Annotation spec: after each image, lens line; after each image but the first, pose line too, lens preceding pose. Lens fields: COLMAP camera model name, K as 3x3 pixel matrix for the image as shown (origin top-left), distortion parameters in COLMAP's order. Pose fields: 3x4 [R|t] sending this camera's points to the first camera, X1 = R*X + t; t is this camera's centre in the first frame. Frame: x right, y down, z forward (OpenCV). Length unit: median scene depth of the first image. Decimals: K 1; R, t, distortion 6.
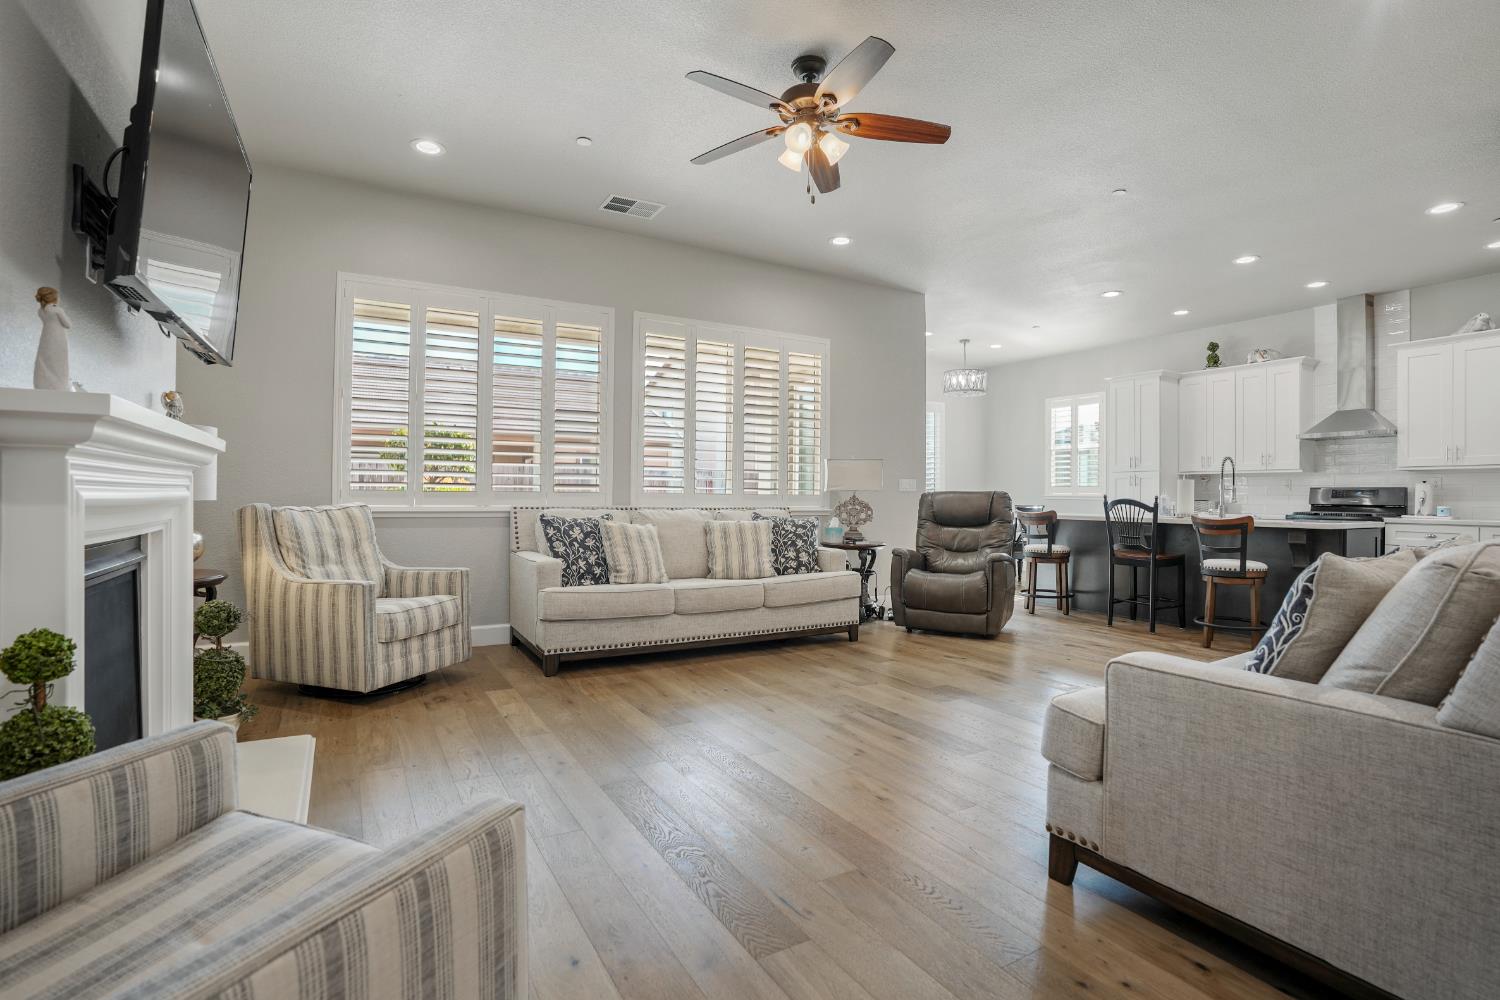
lens RADIAL K [[705.7, 0, 751.5], [0, 705.7, 488.0], [0, 0, 1]] dist [-0.063308, 0.022388]
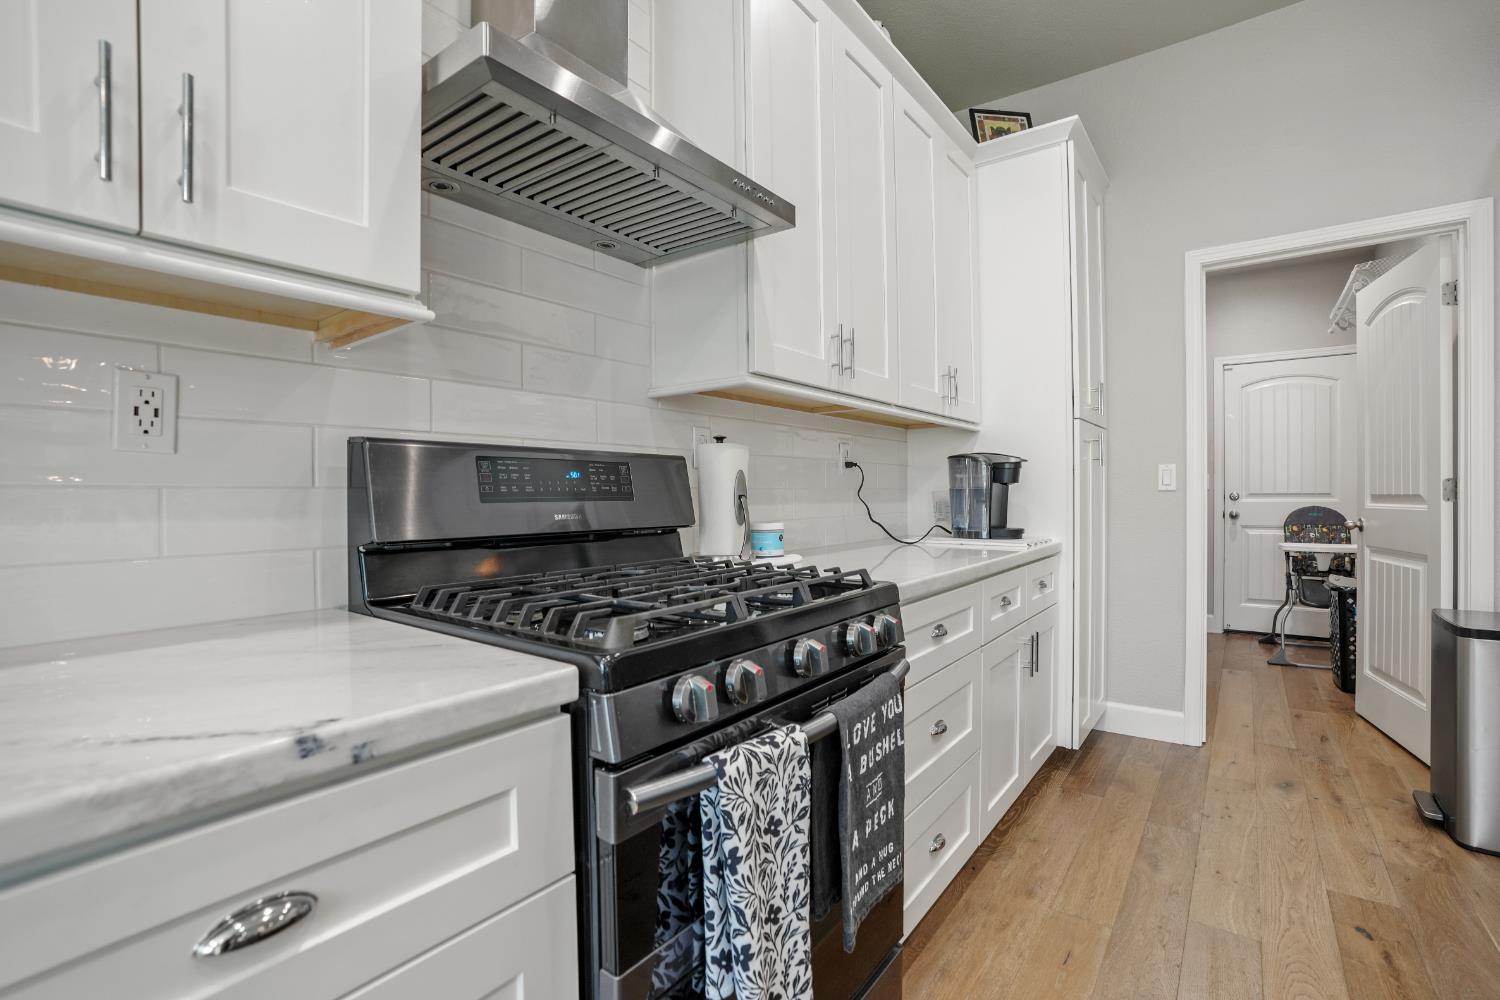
lens RADIAL K [[698.0, 0, 757.1], [0, 698.0, 507.8], [0, 0, 1]] dist [-0.054915, 0.021714]
pose [[-0.414352, -0.023291, 0.909818, 0.758338], [-0.007892, 0.999727, 0.021999, 0.013717], [-0.910082, 0.001935, -0.414423, 1.174319]]
